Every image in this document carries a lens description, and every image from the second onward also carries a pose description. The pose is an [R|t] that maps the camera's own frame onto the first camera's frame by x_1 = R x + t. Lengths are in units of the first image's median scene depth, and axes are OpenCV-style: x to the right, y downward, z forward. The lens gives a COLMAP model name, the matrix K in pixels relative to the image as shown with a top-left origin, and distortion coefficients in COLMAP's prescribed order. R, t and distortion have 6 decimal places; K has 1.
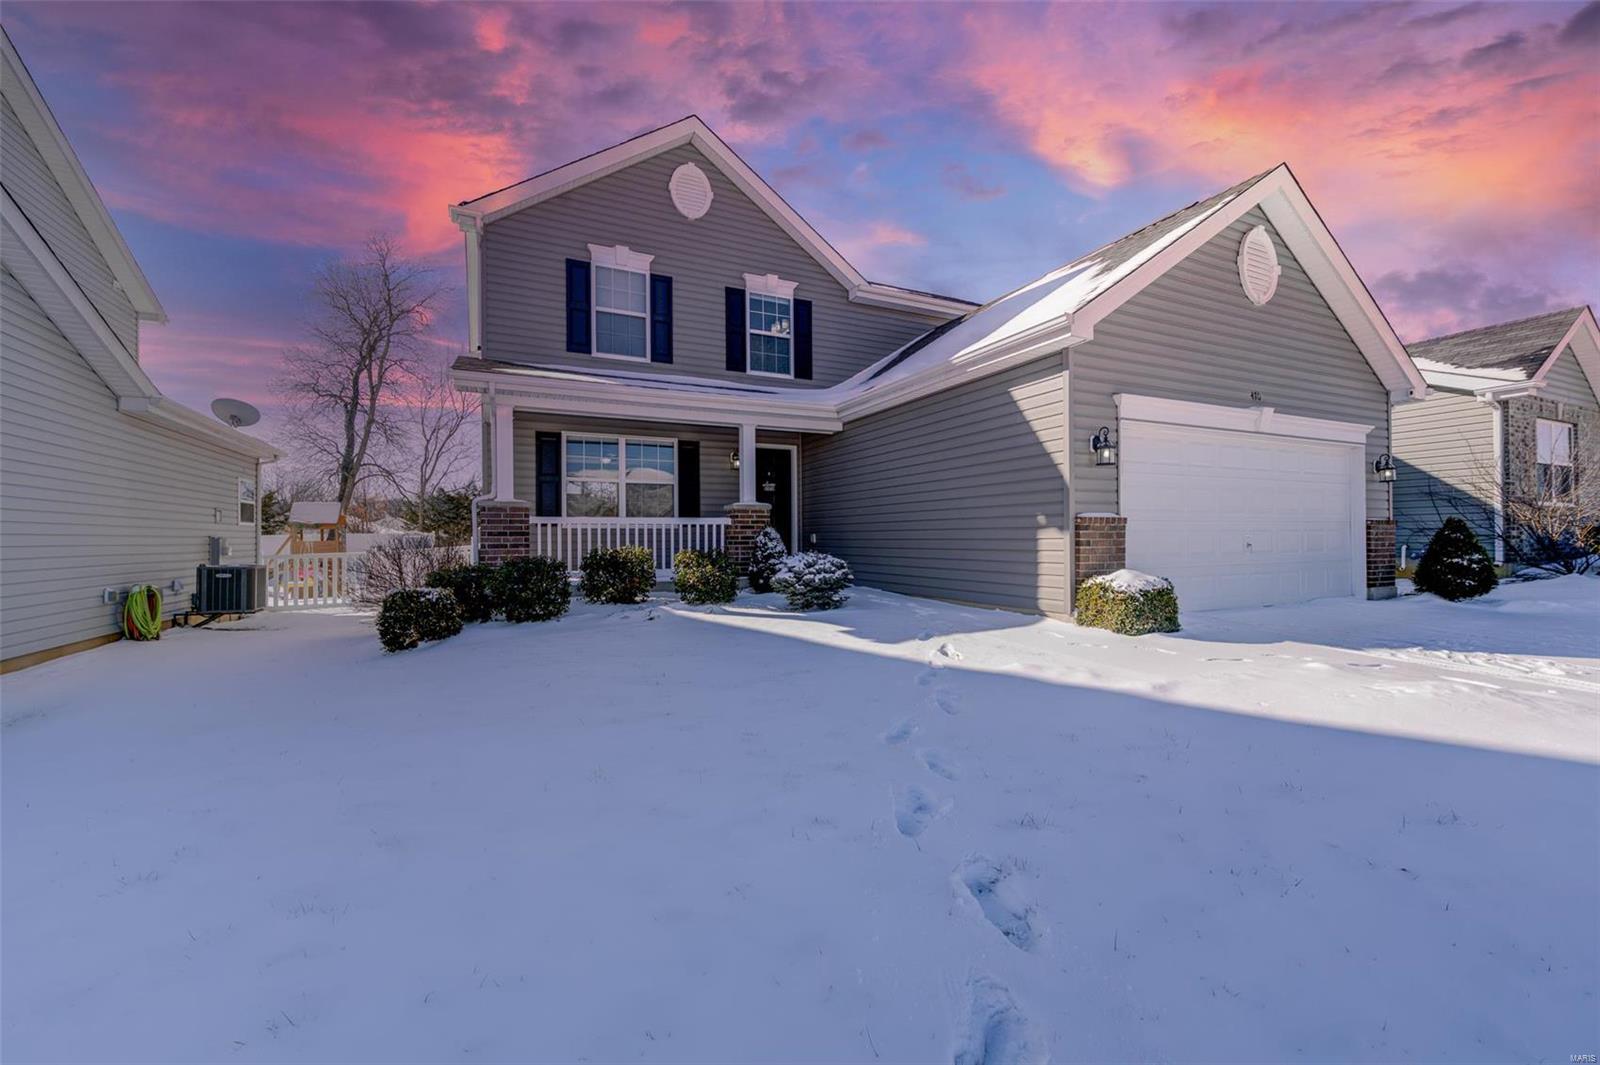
lens RADIAL K [[628.6, 0, 794.2], [0, 628.6, 534.1], [0, 0, 1]] dist [0.005816, -0.000969]
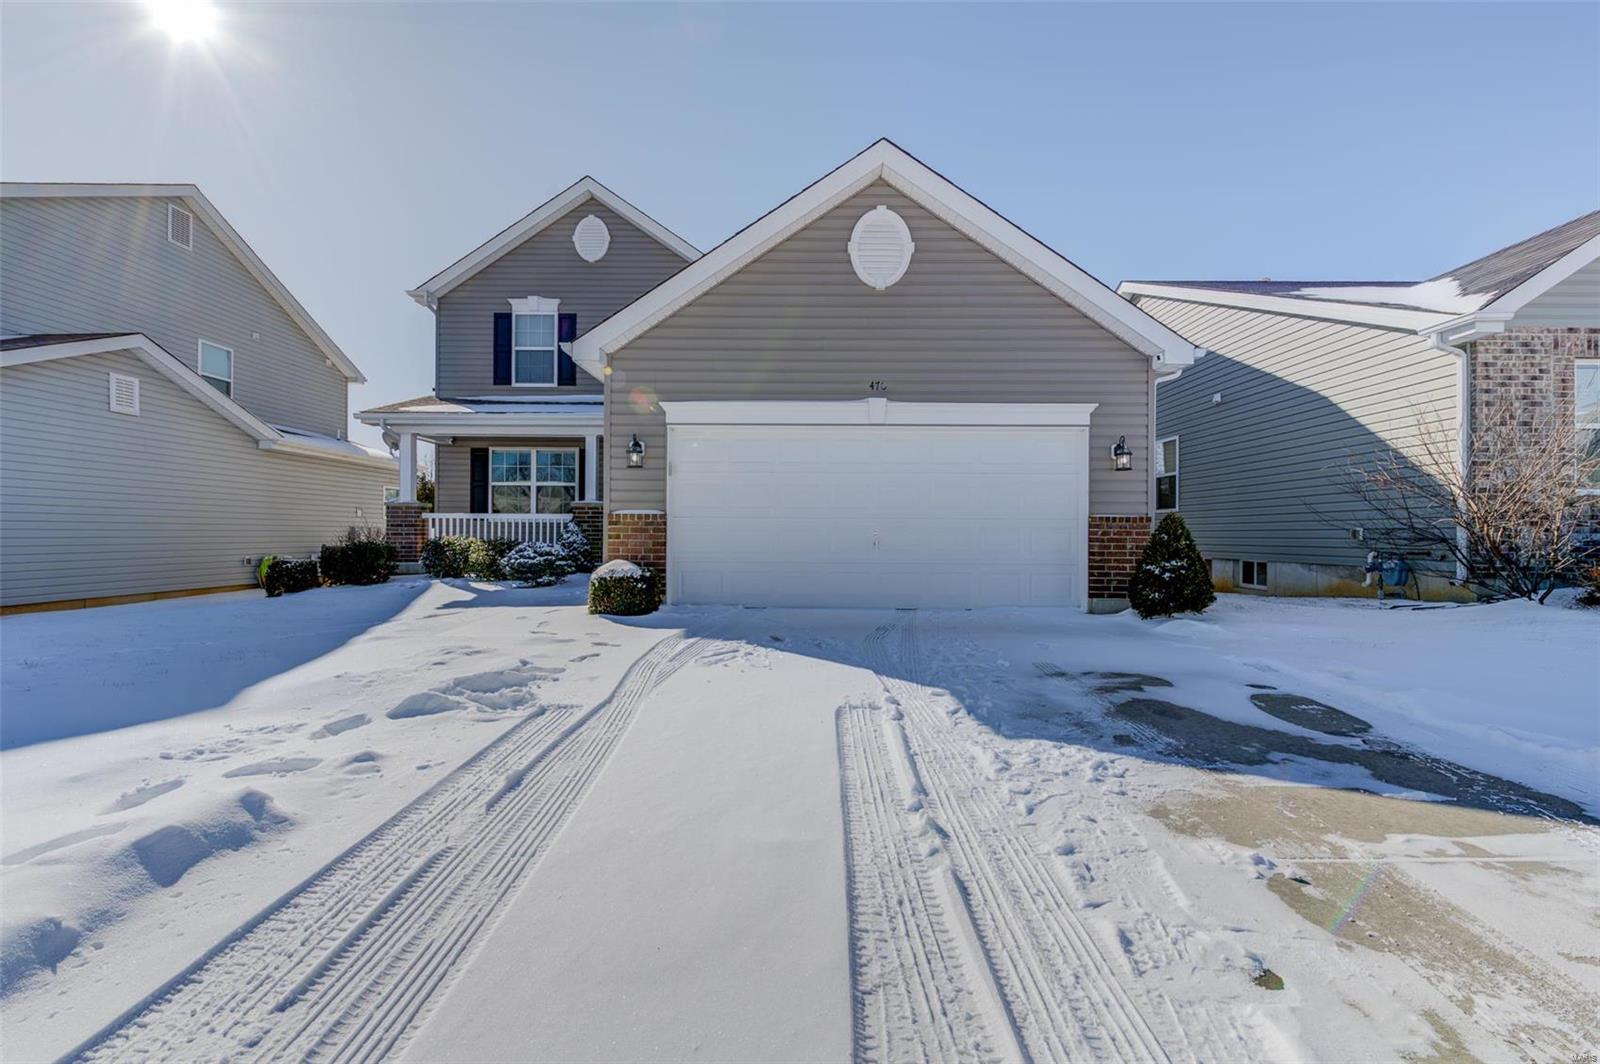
lens RADIAL K [[673.1, 0, 805.9], [0, 673.1, 532.9], [0, 0, 1]] dist [0.001272, -0.000022]
pose [[0.899997, 0.012688, -0.435712, 0.867061], [-0.011063, 0.999919, 0.006267, -0.002411], [0.435756, -0.000820, 0.900065, 0.036497]]
